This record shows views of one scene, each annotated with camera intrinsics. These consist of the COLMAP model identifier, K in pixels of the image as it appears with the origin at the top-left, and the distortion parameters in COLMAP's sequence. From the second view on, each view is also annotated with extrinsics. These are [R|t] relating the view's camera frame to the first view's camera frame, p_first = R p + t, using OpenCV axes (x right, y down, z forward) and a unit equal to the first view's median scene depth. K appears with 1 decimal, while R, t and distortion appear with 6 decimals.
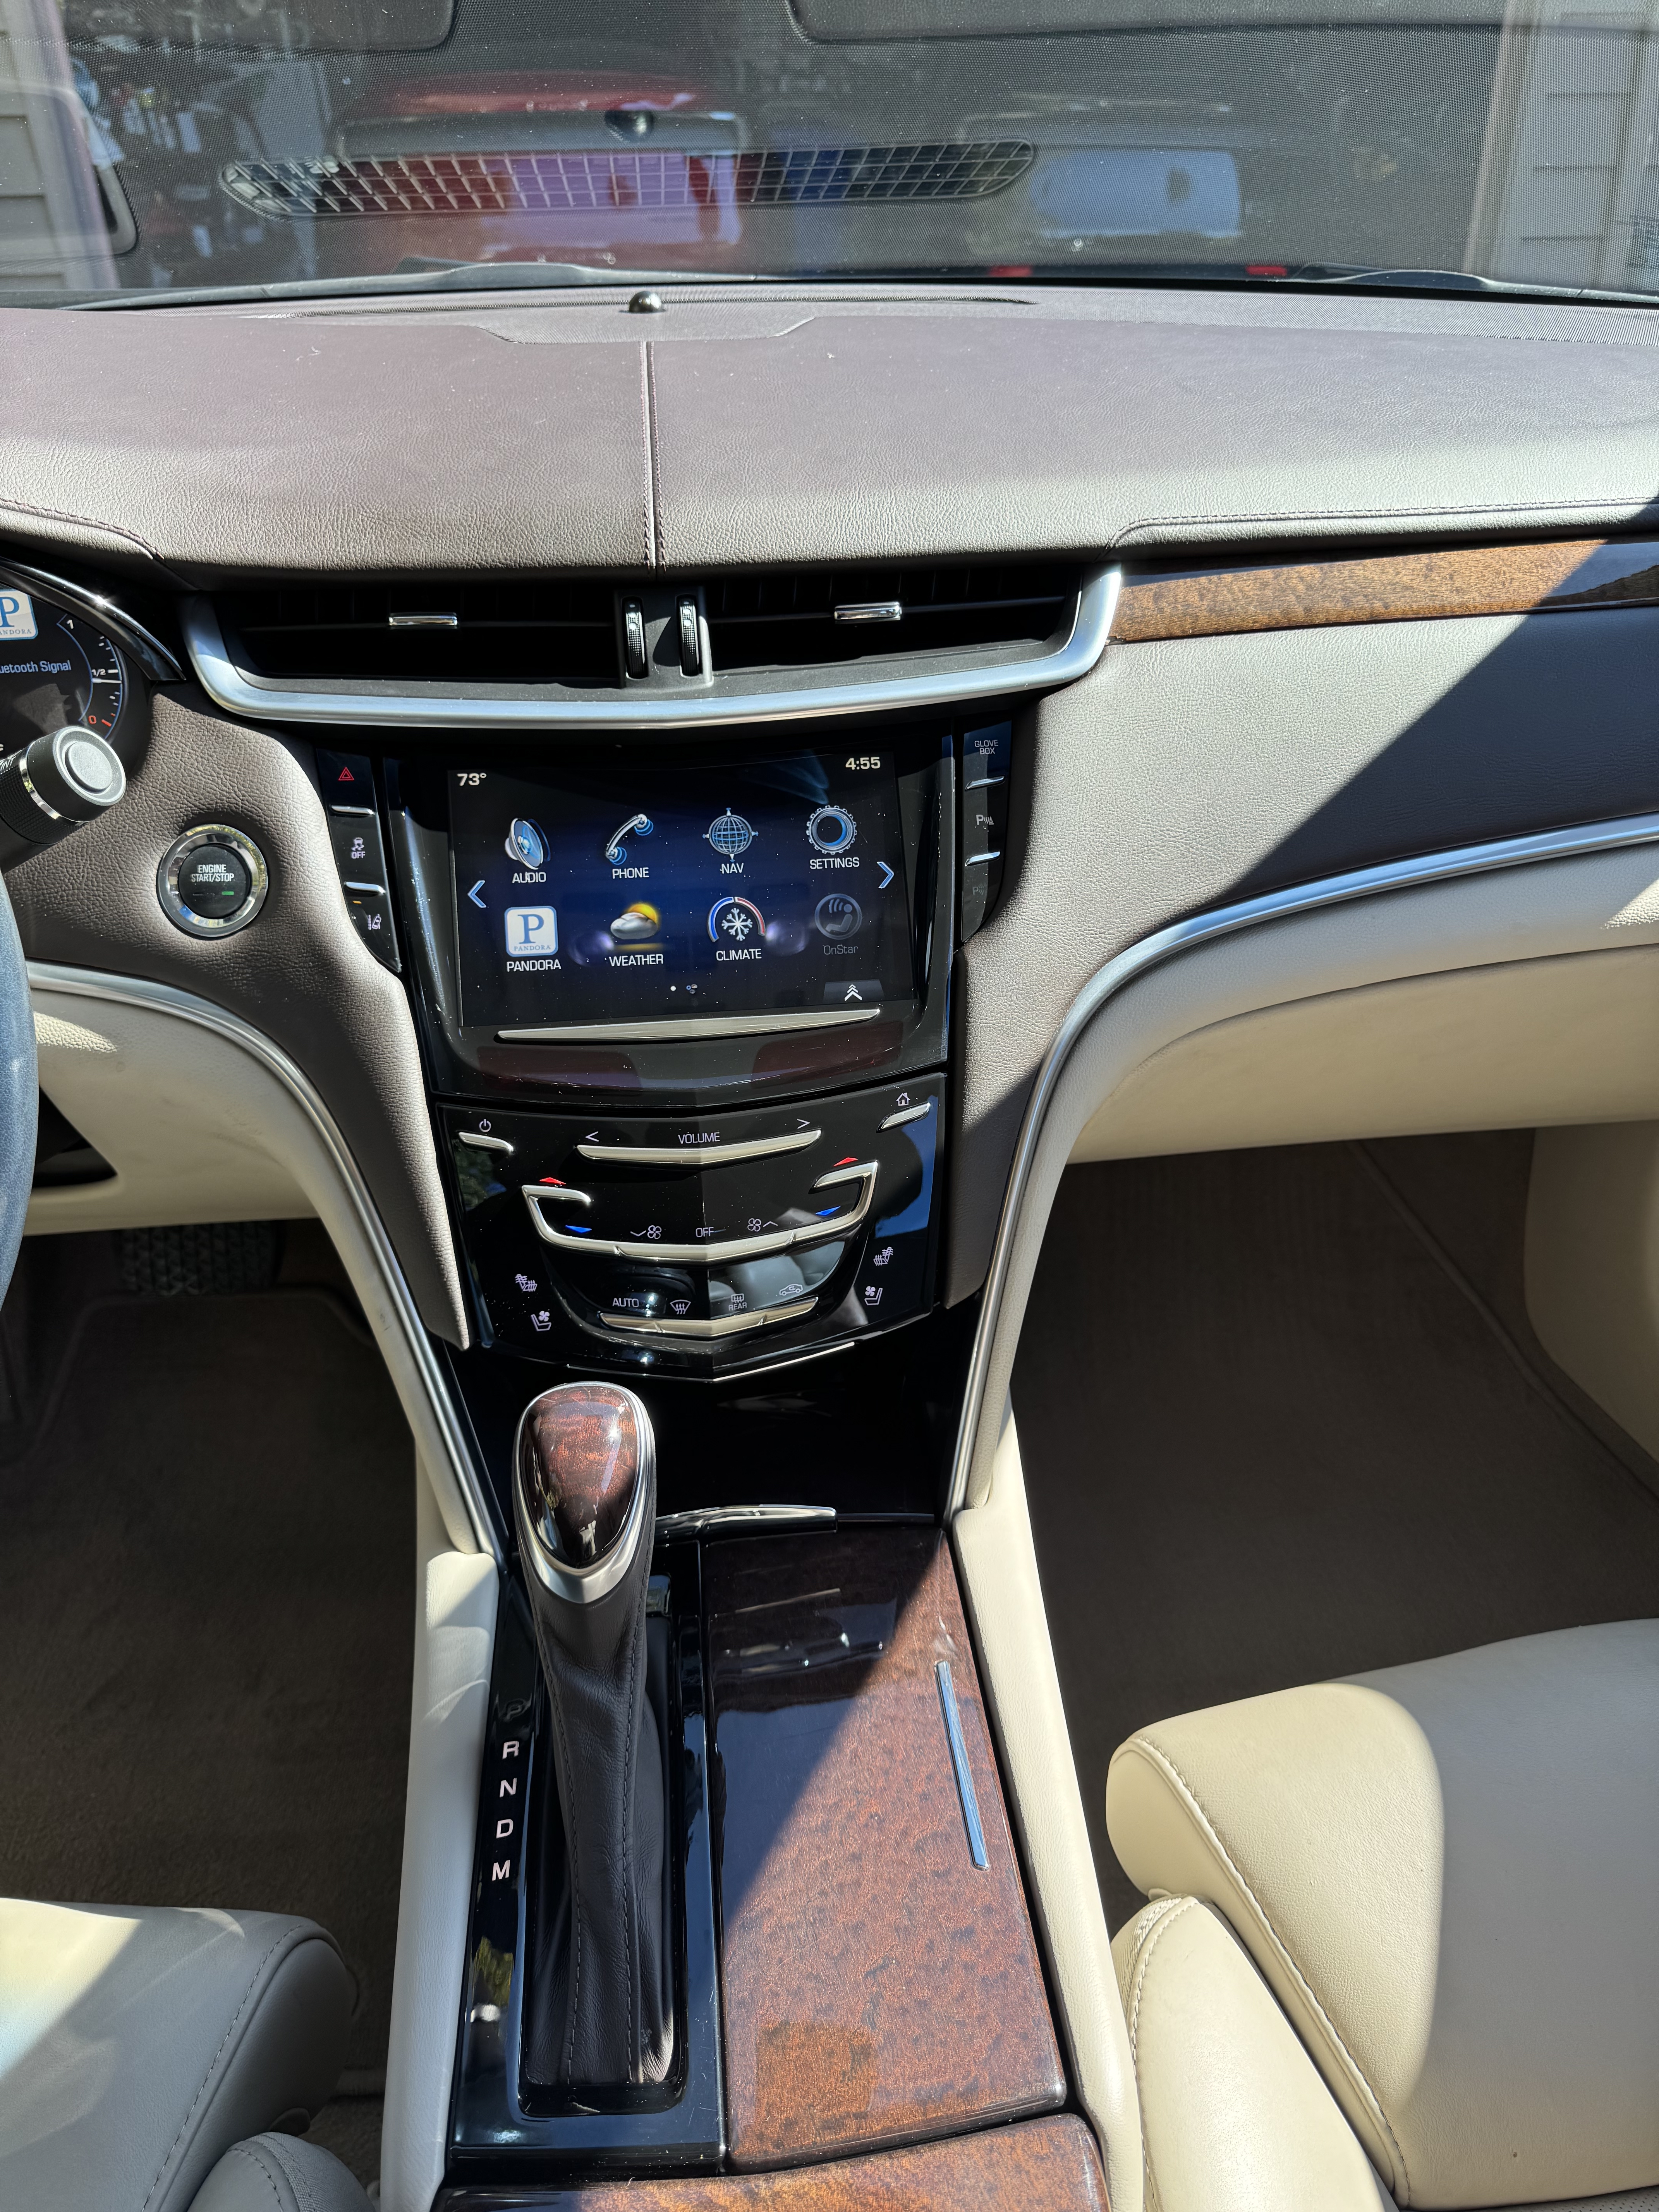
lens RADIAL K [[1508.9, 0, 835.1], [0, 1508.9, 1107.1], [0, 0, 1]] dist [0.067397, -0.068072]
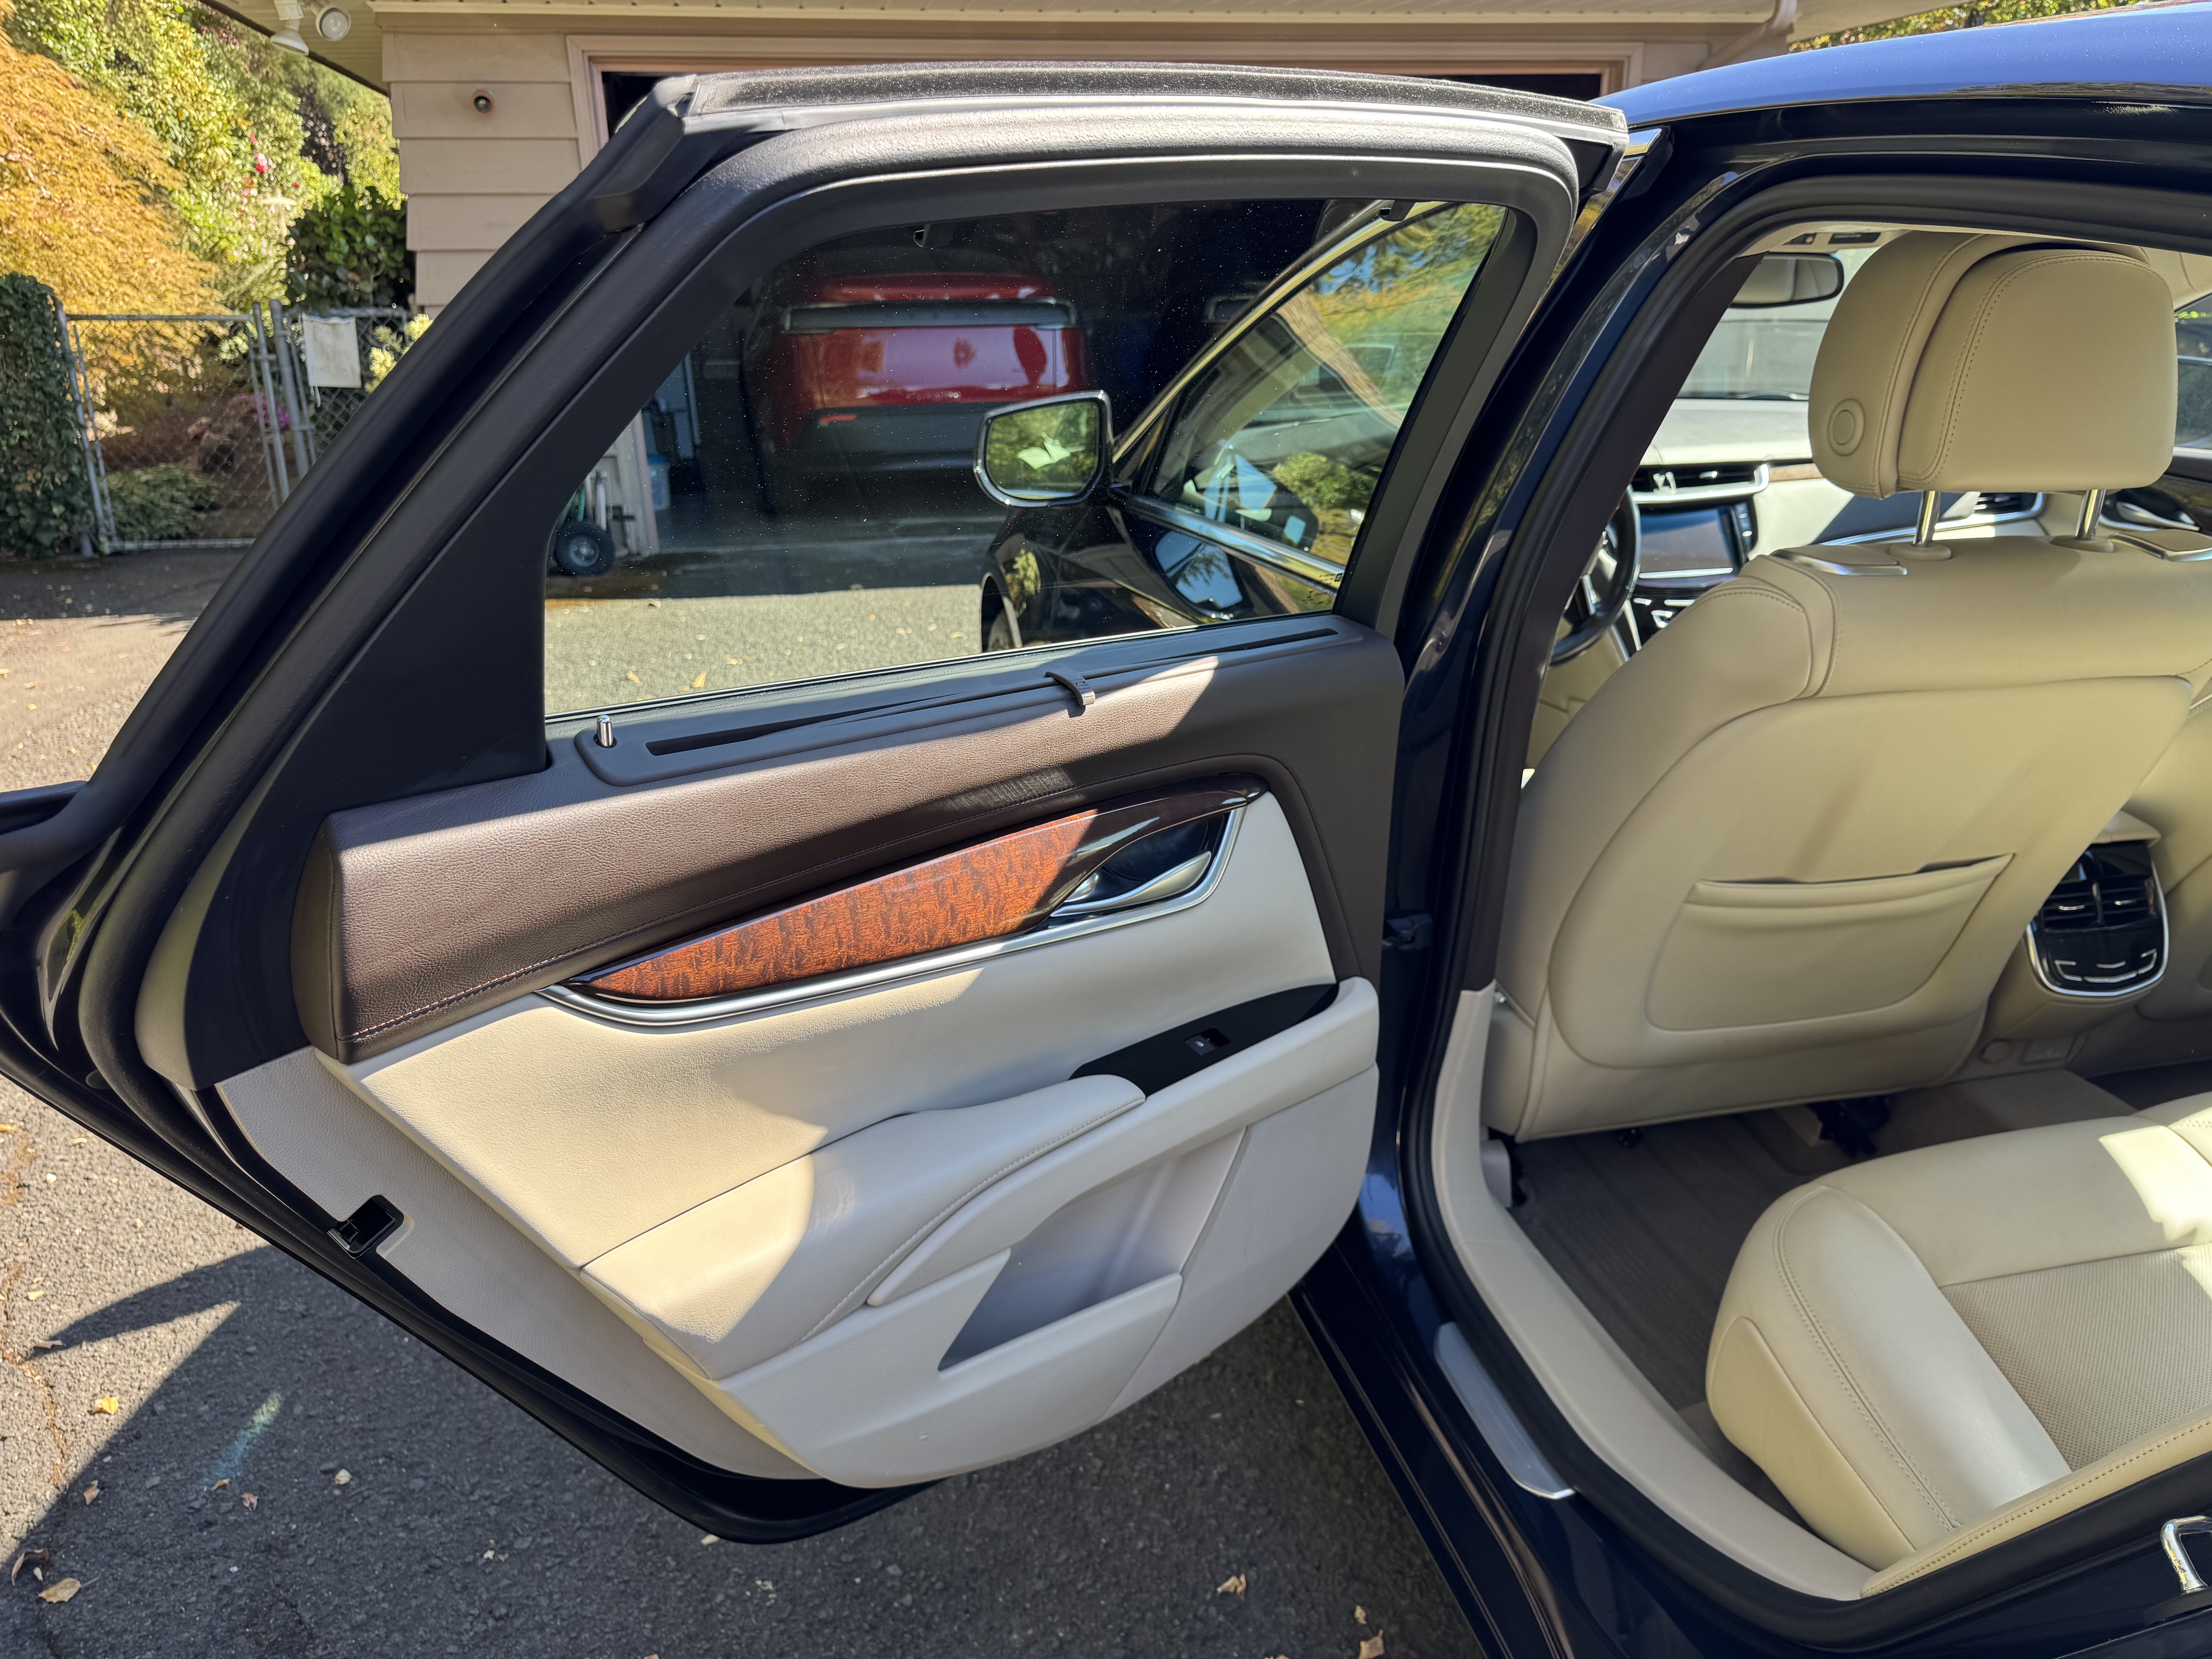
lens RADIAL K [[1566.9, 0, 1104.7], [0, 1566.9, 908.8], [0, 0, 1]] dist [0.005739, 0.001027]
pose [[0.990473, -0.051411, 0.127752, -2.054802], [0.074570, 0.980148, -0.183707, 1.364872], [-0.115772, 0.191483, 0.974644, -2.472726]]
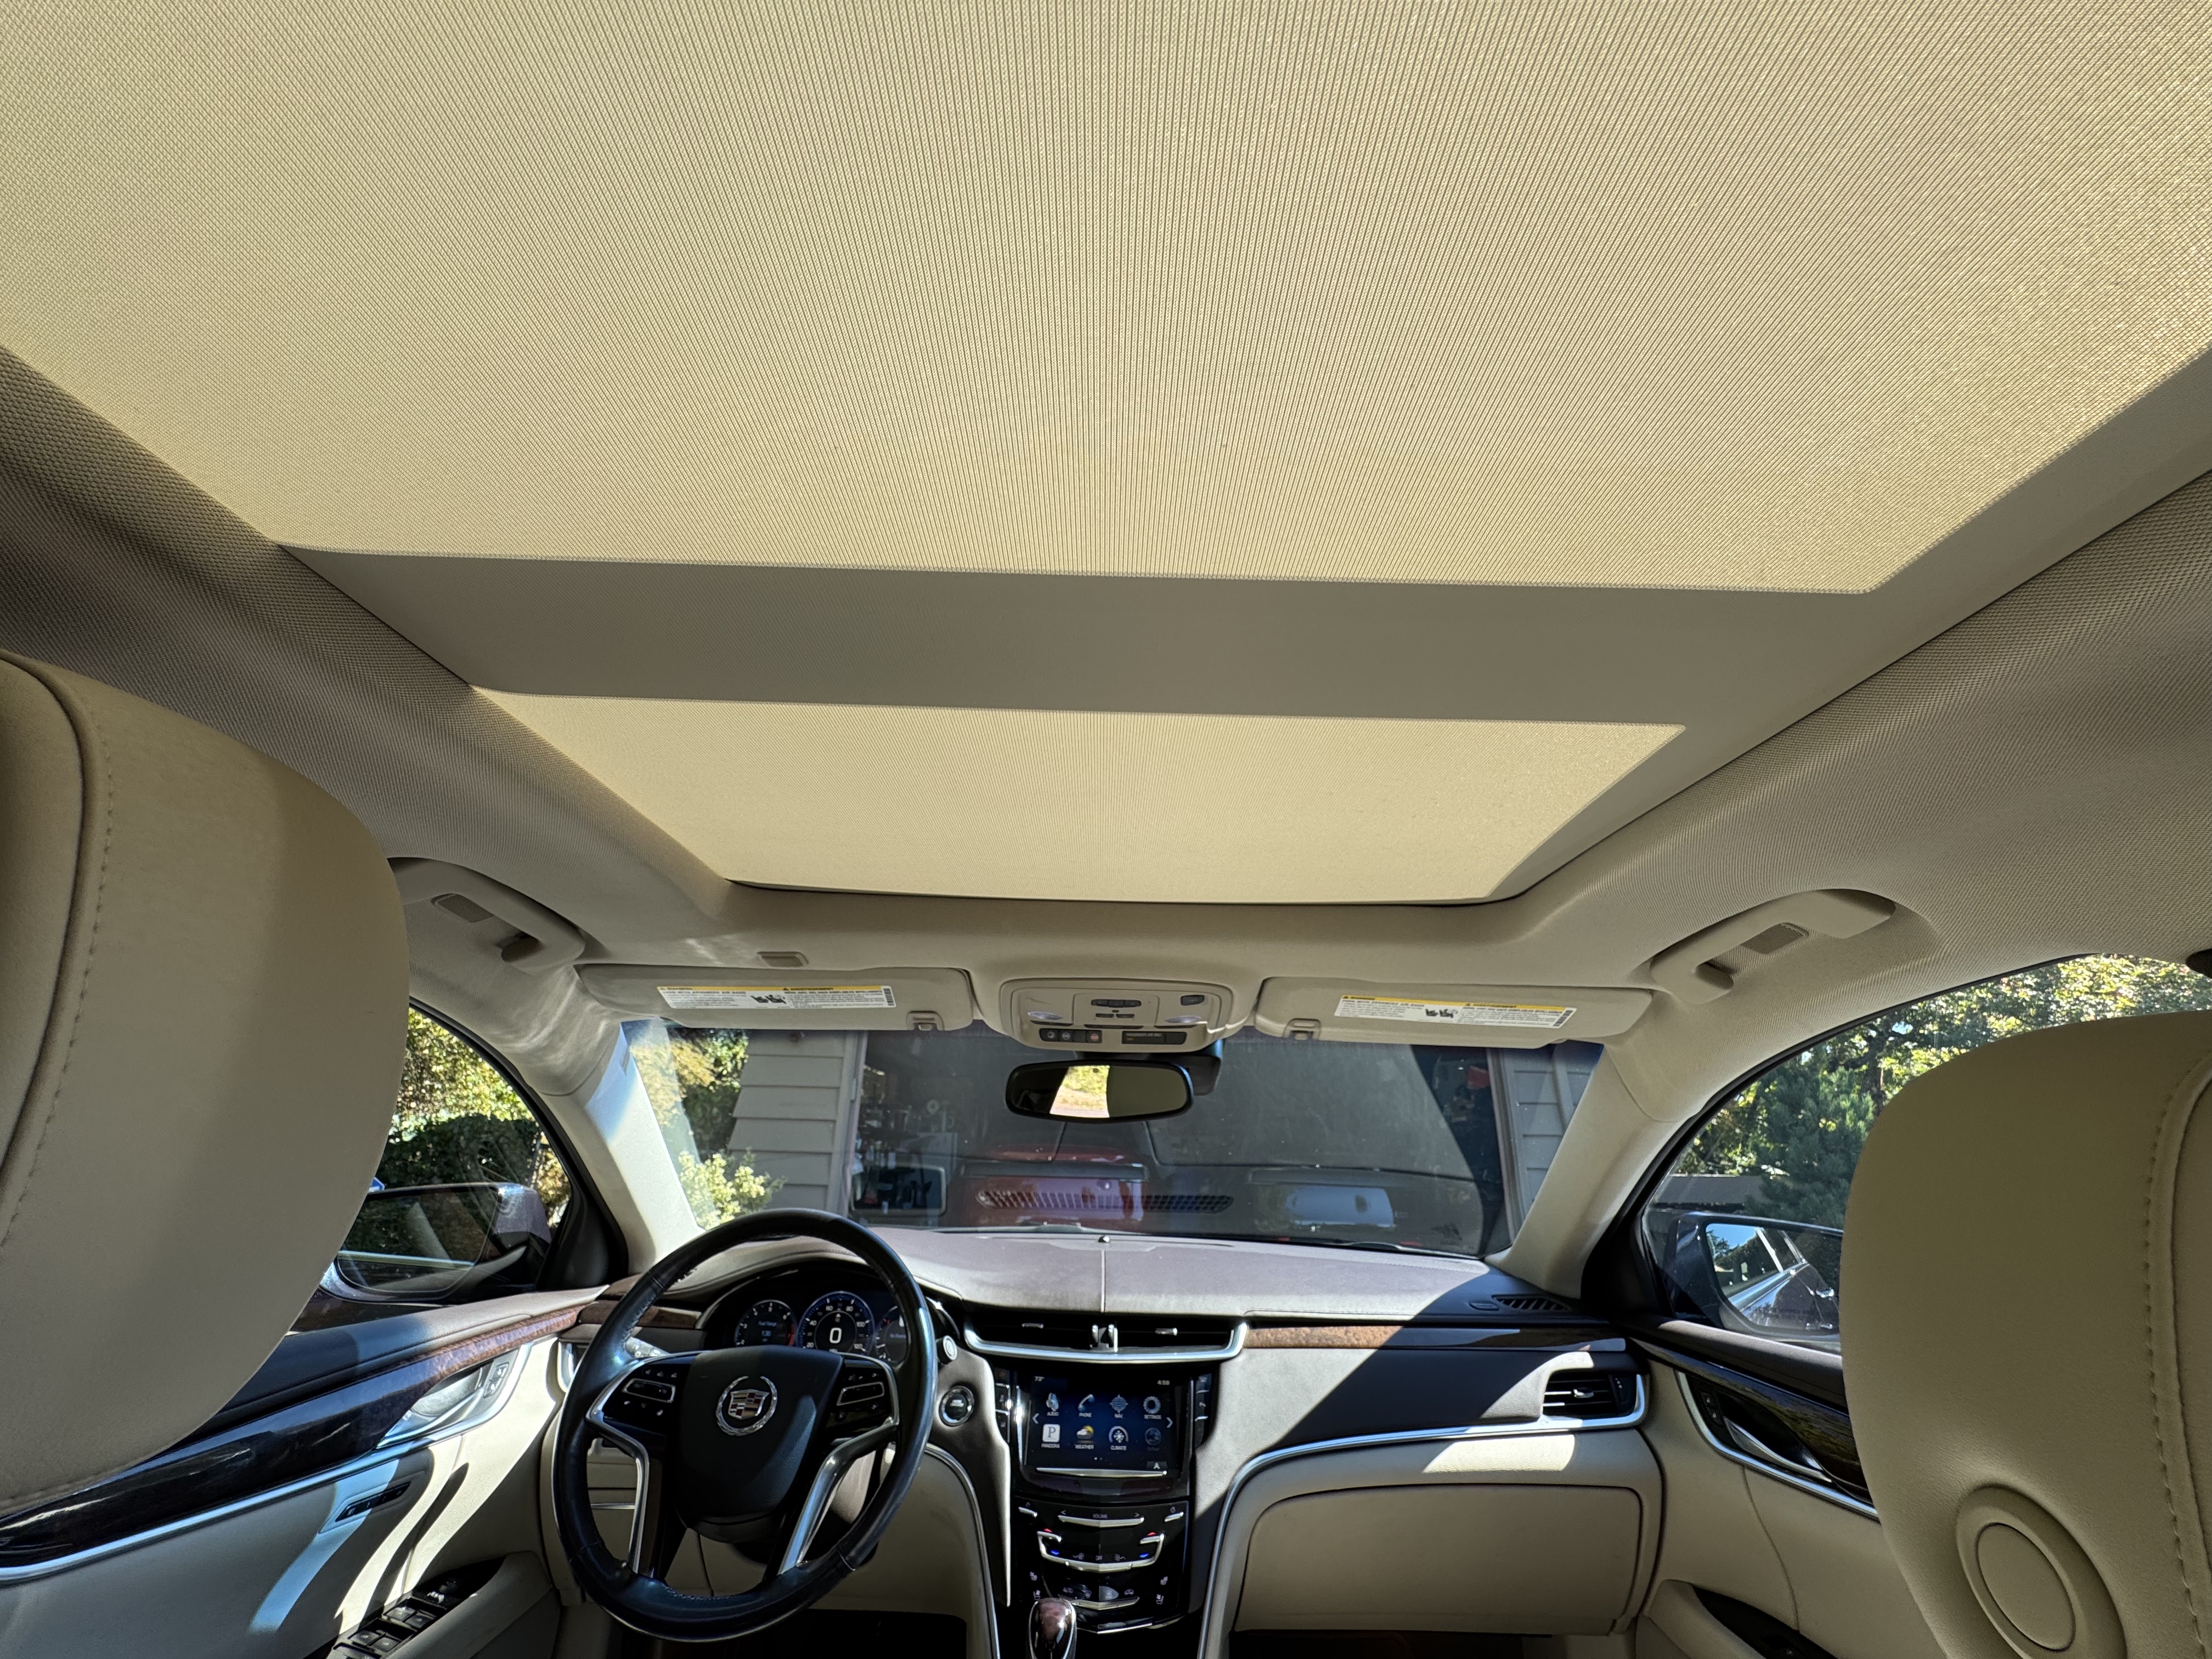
lens RADIAL K [[881.1, 0, 1109.0], [0, 881.1, 827.1], [0, 0, 1]] dist [0.009844, -0.011602]
pose [[0.994936, 0.000706, -0.100507, 0.090972], [-0.081106, 0.596249, -0.798692, 0.560657], [0.059363, 0.802799, 0.593287, -1.015561]]
